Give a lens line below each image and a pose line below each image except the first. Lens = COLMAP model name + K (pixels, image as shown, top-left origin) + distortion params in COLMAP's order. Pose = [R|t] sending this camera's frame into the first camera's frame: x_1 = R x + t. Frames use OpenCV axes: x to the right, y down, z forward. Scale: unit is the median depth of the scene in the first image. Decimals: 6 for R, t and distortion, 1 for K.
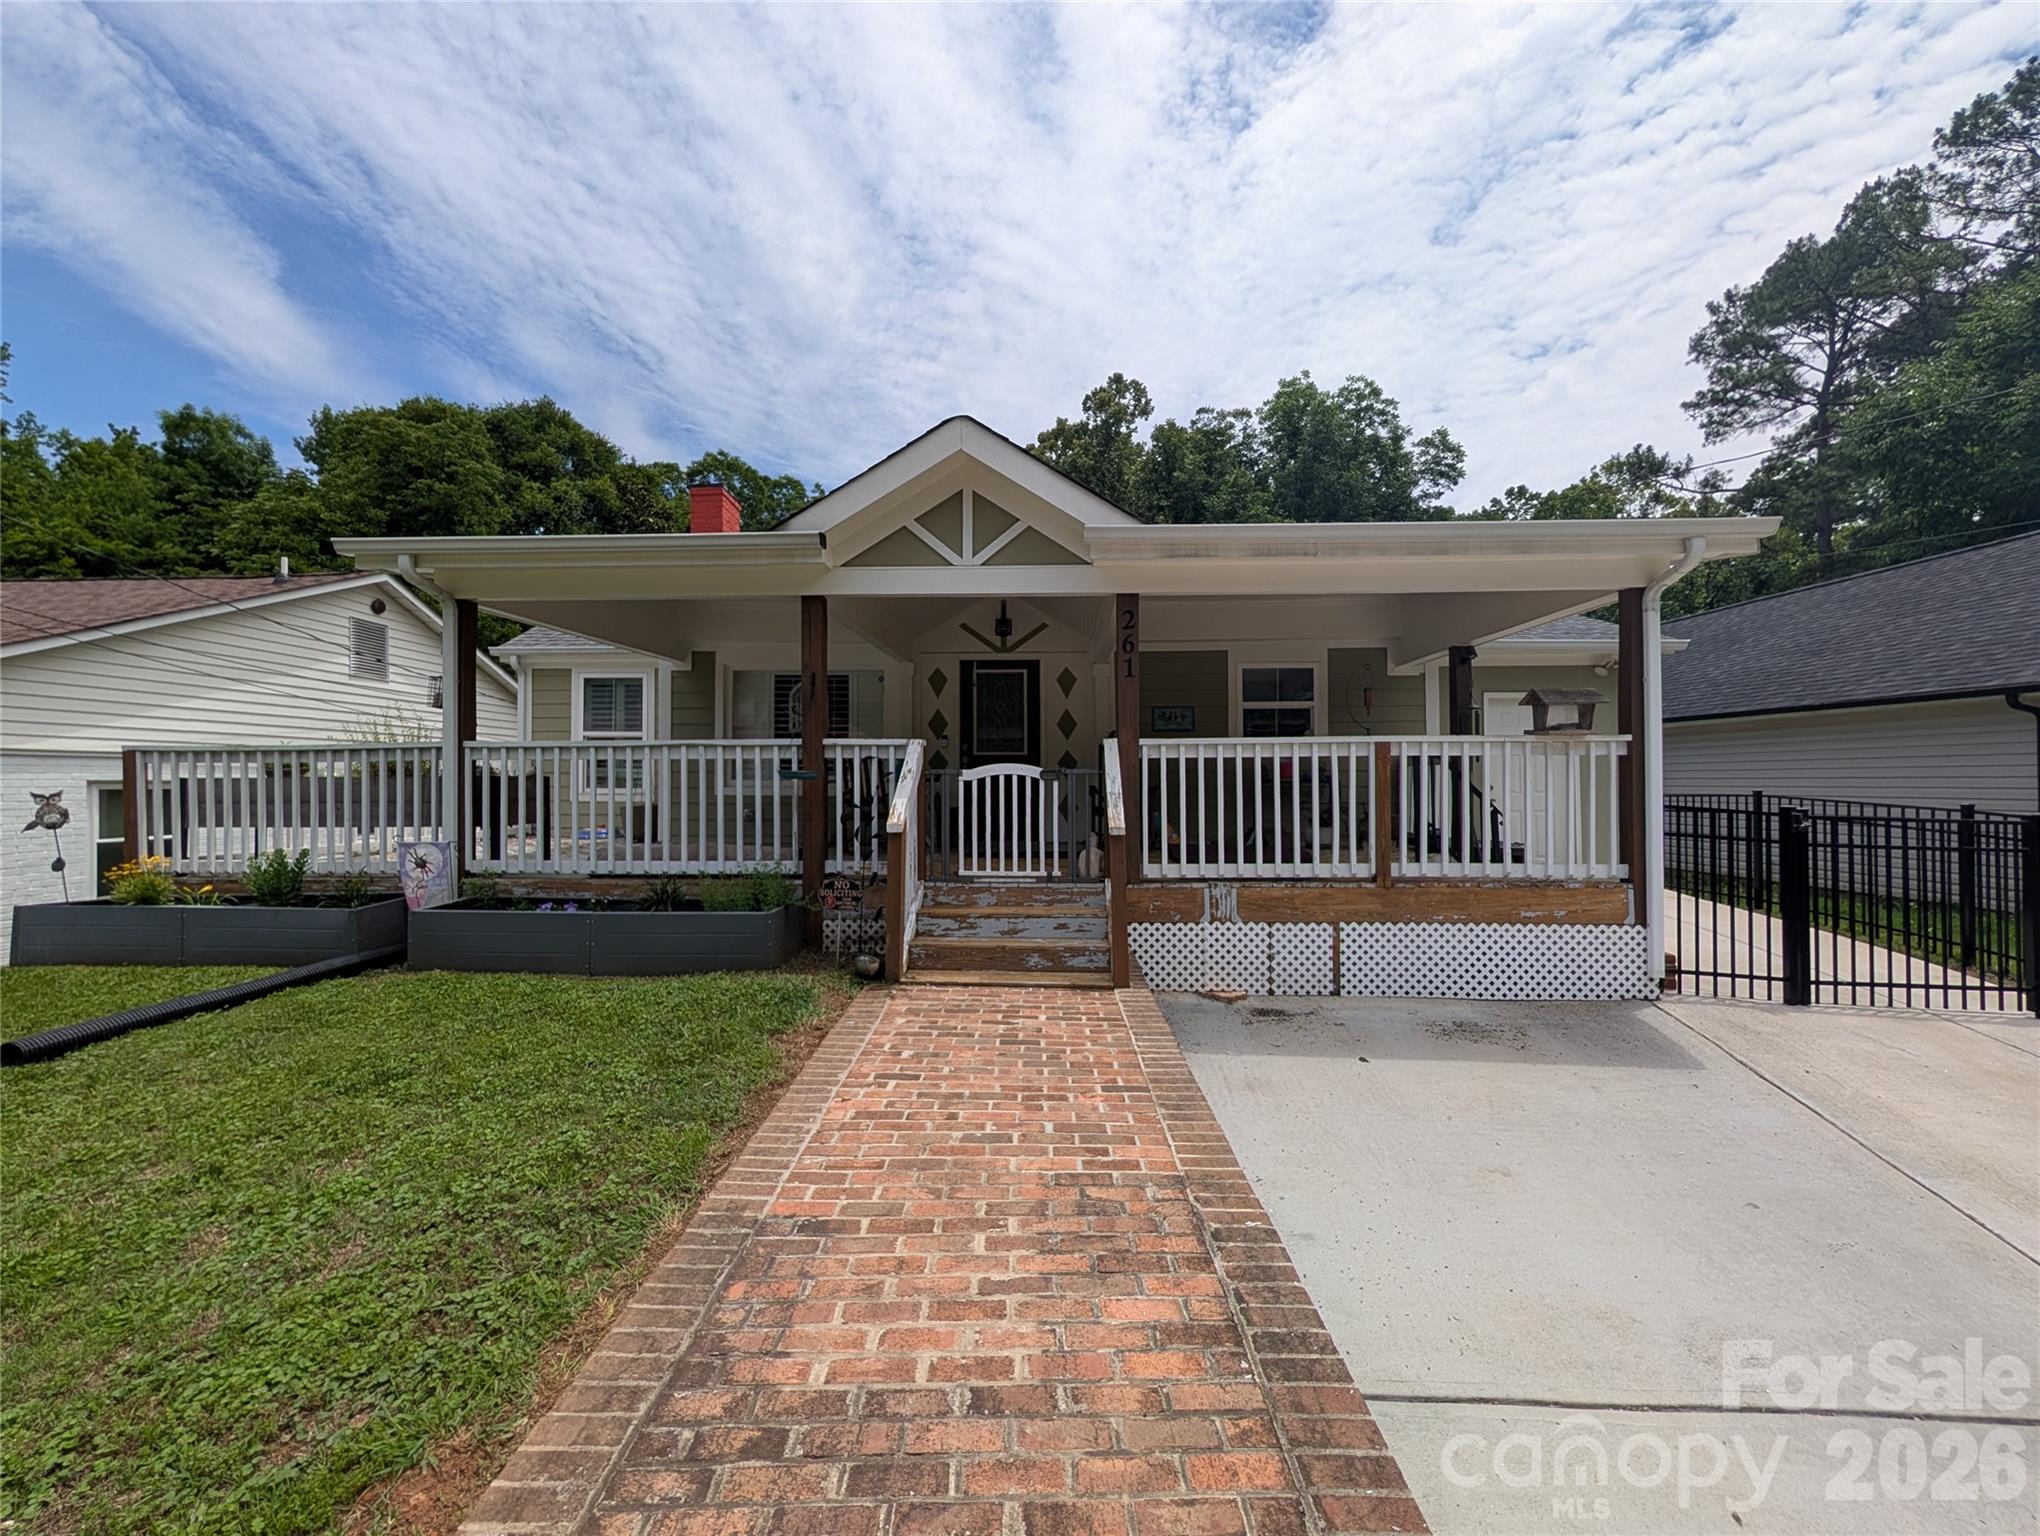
lens RADIAL K [[790.1, 0, 1025.3], [0, 790.1, 770.7], [0, 0, 1]] dist [-0.002356, 0.000956]
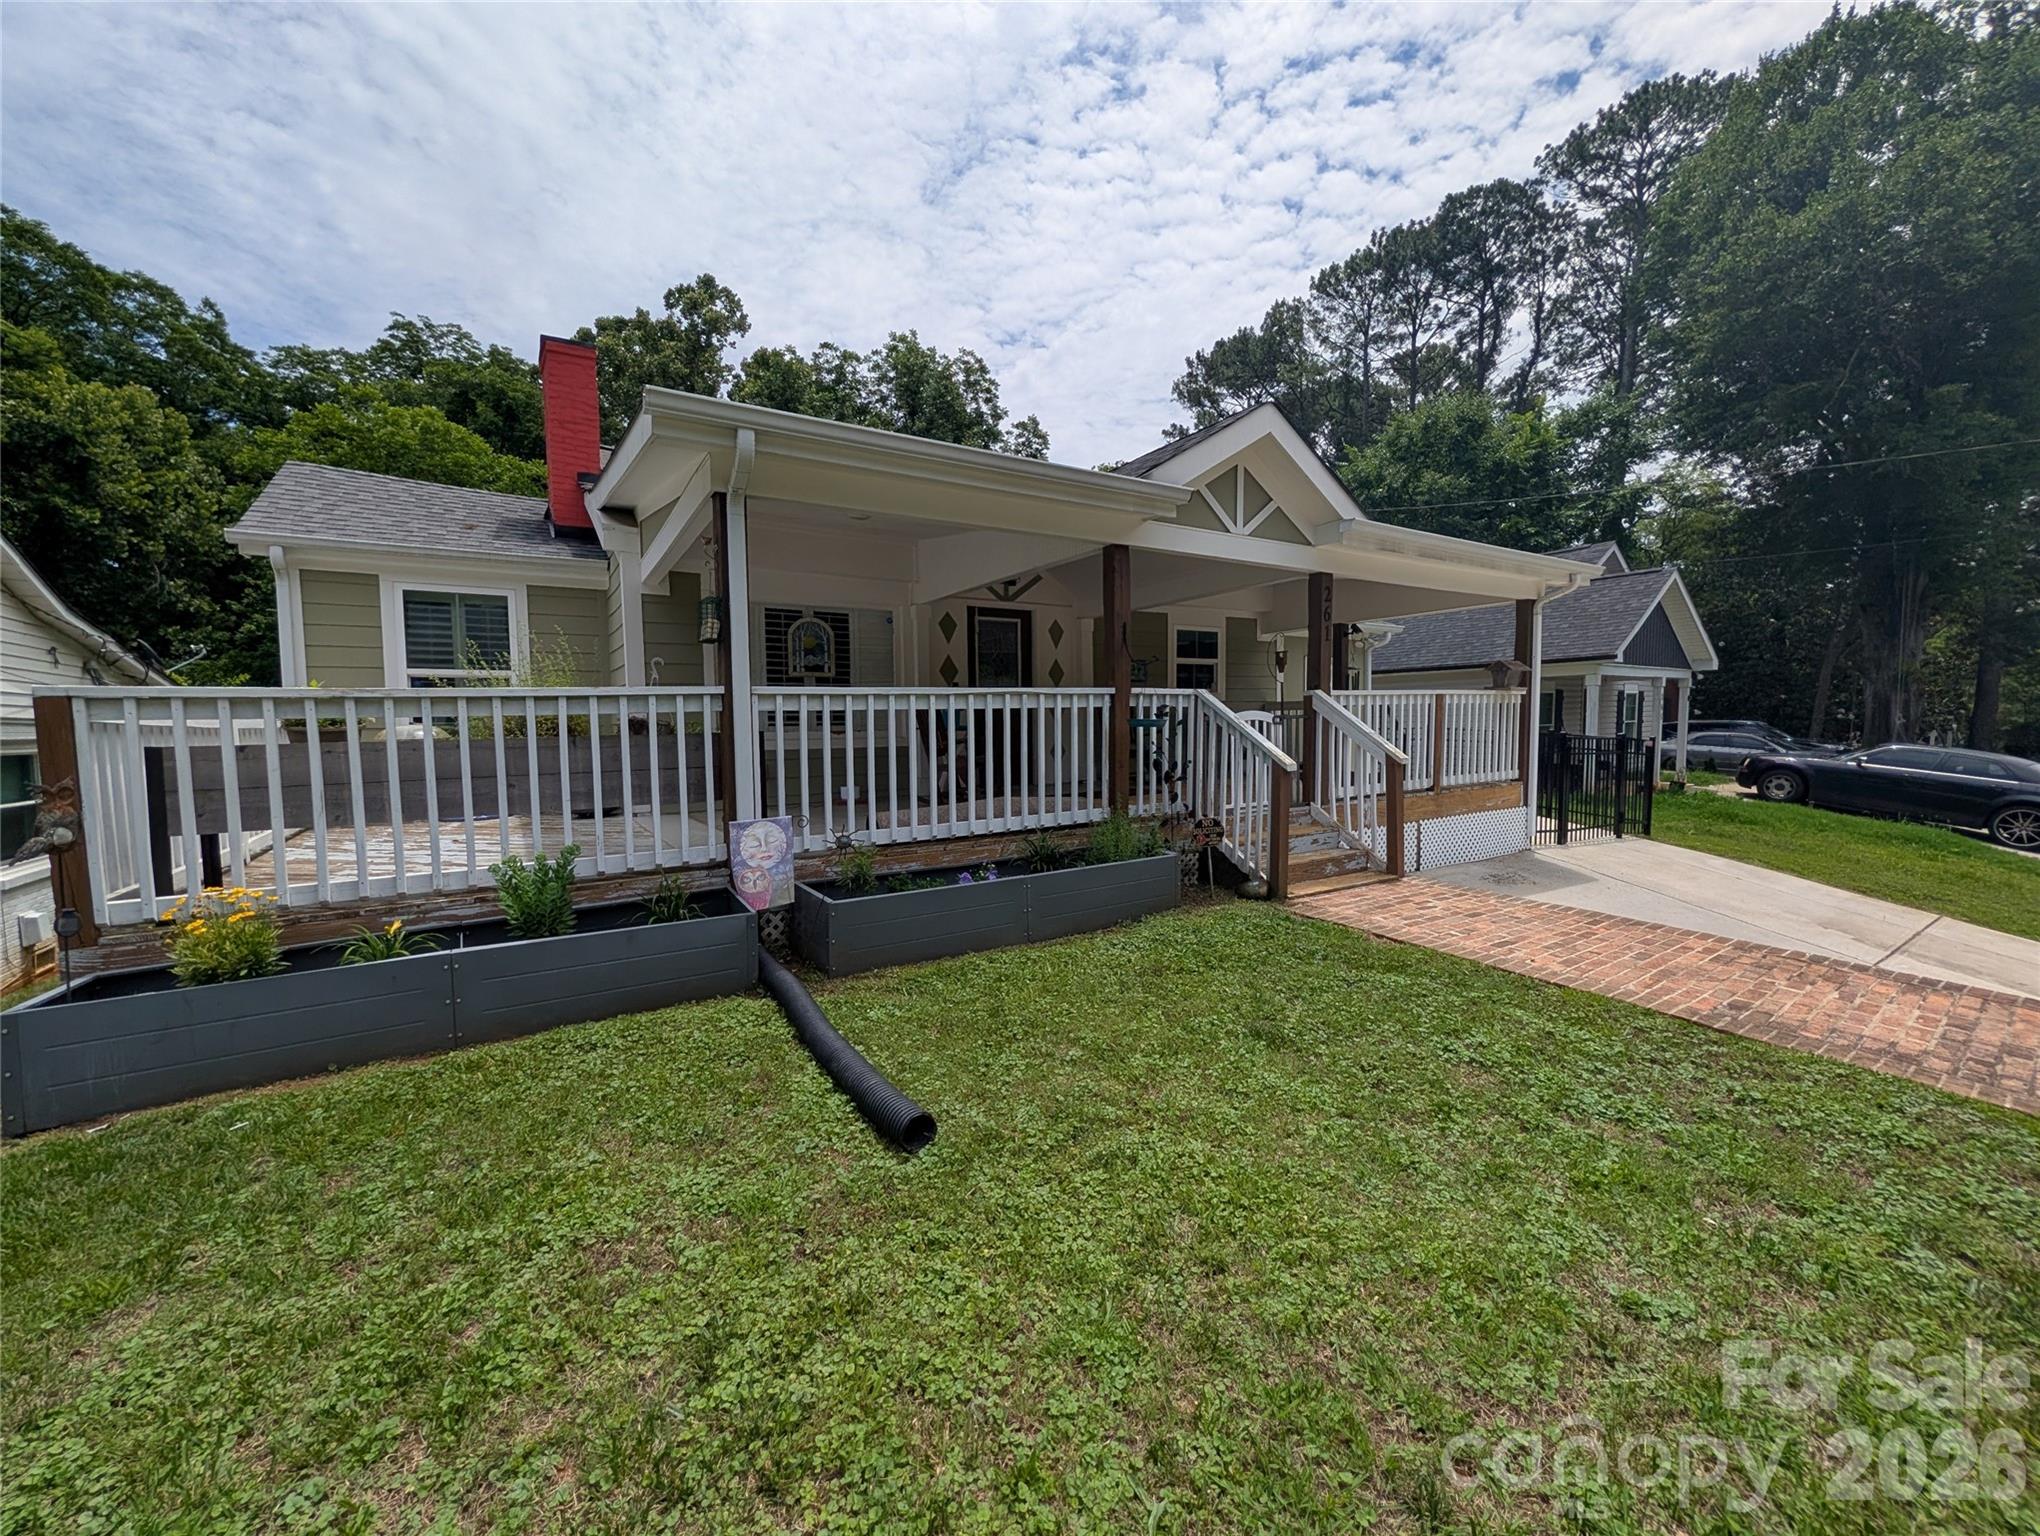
lens RADIAL K [[790.1, 0, 1027.6], [0, 790.1, 771.9], [0, 0, 1]] dist [-0.002356, 0.000956]
pose [[0.822325, -0.050162, 0.566802, -0.492858], [0.011060, 0.997328, 0.072218, -0.003368], [-0.568910, -0.053118, 0.820683, 0.116672]]
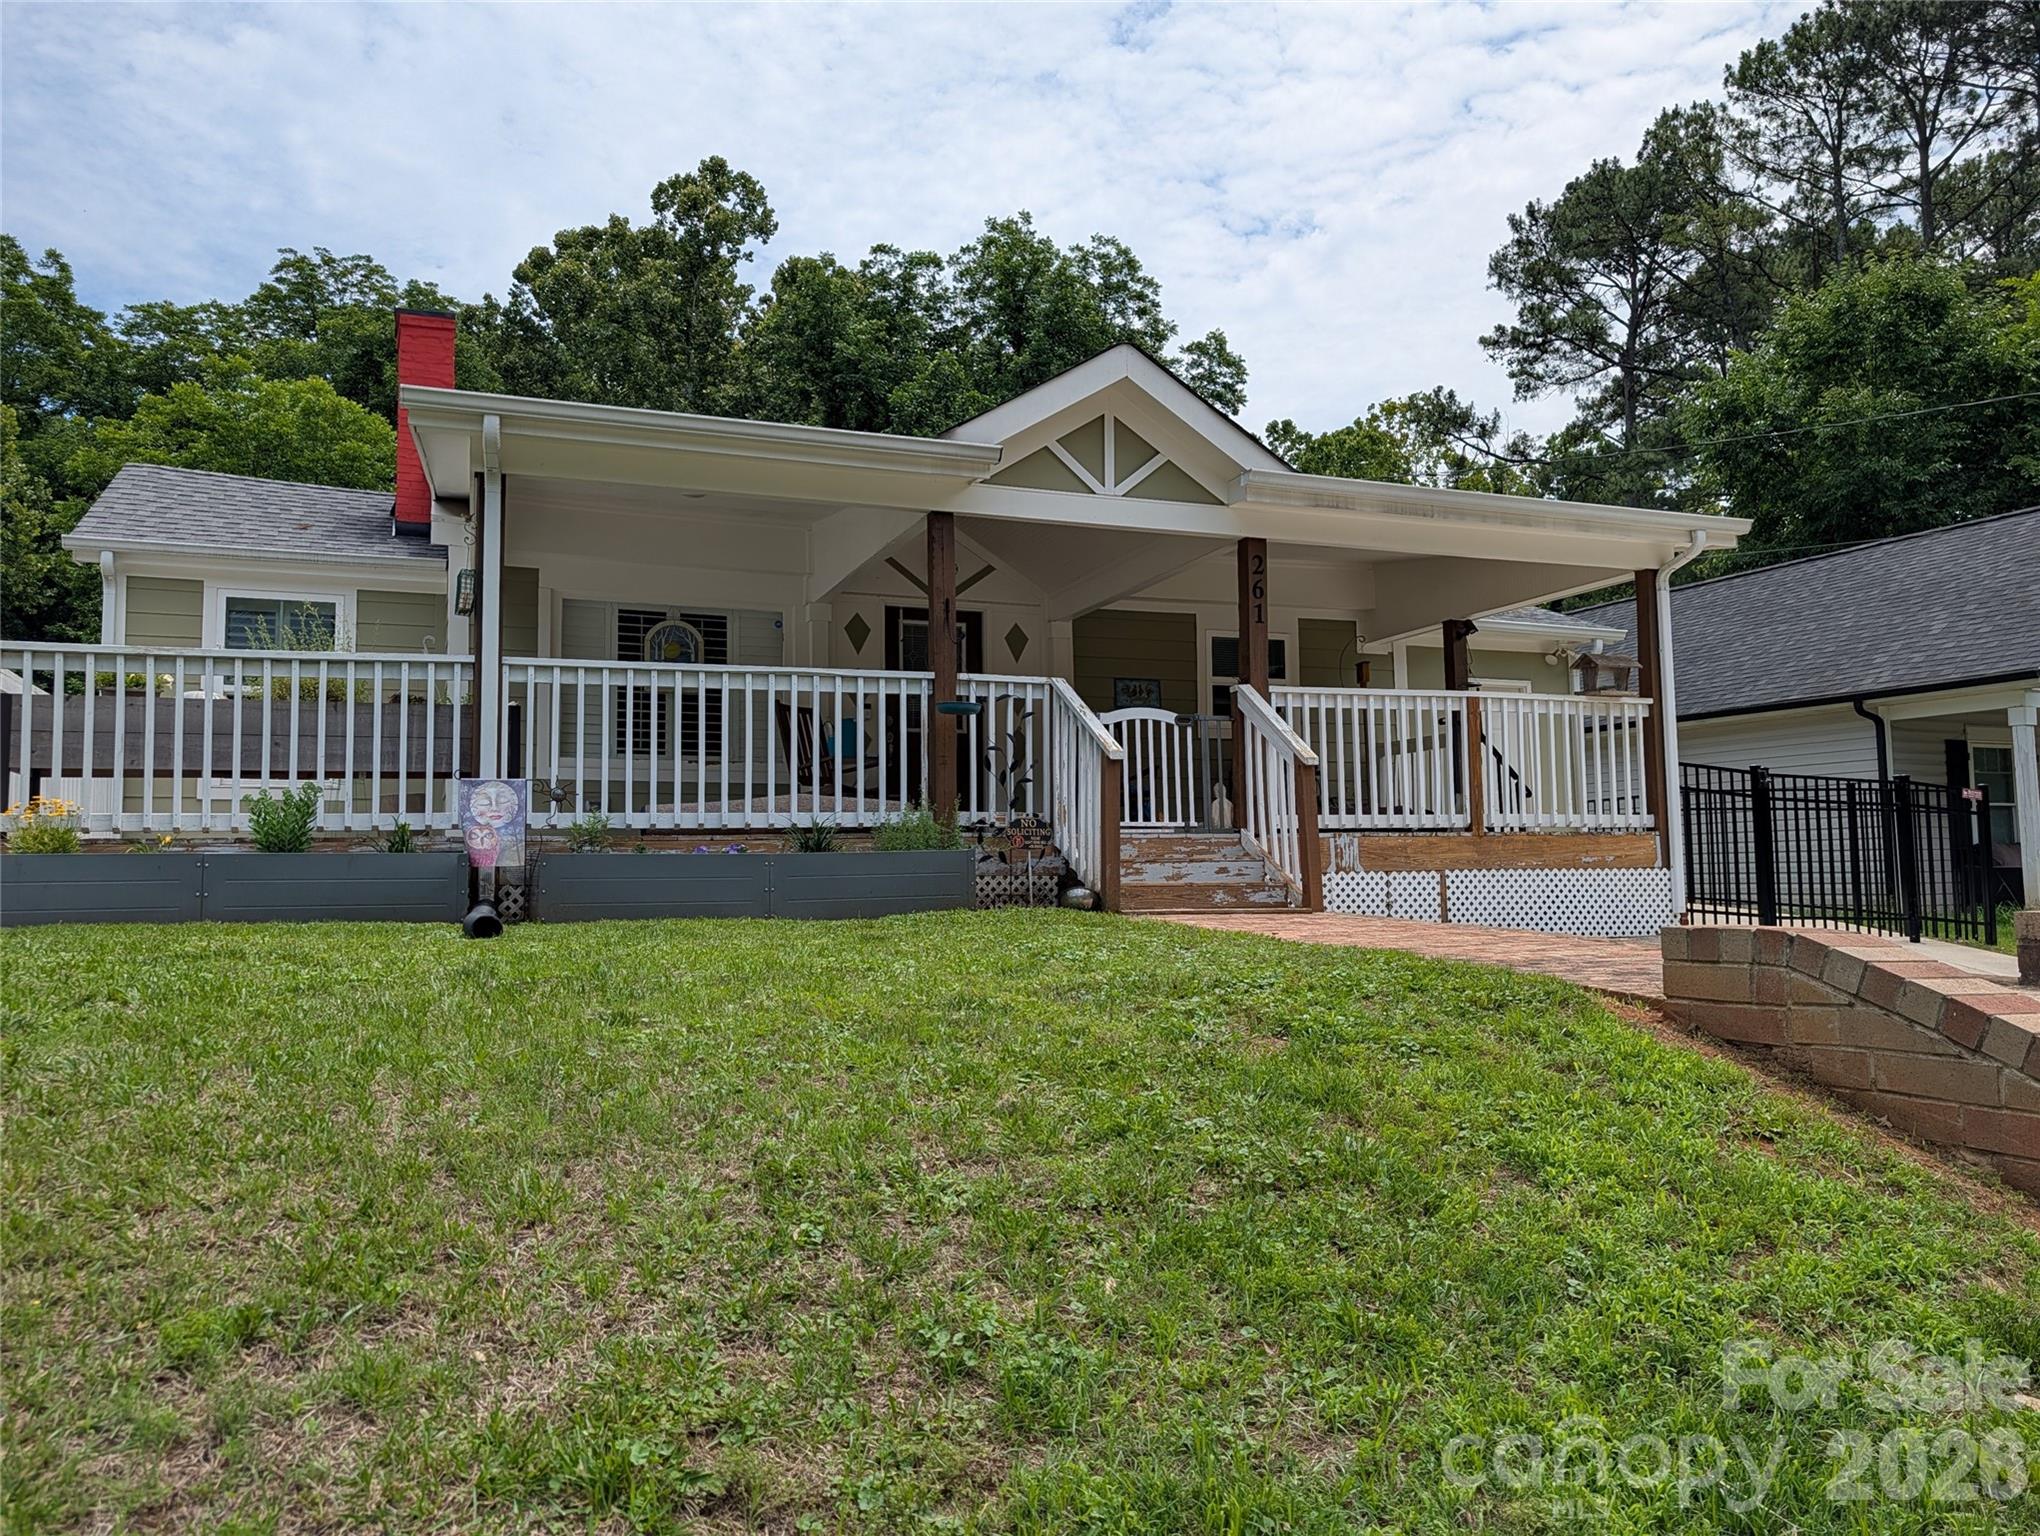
lens RADIAL K [[1476.3, 0, 1023.0], [0, 1476.3, 765.3], [0, 0, 1]] dist [0.020401, -0.023744]
pose [[0.915635, 0.020296, 0.401497, -0.437766], [0.007120, 0.997749, -0.066674, 0.089590], [-0.401947, 0.063908, 0.913430, -0.272691]]
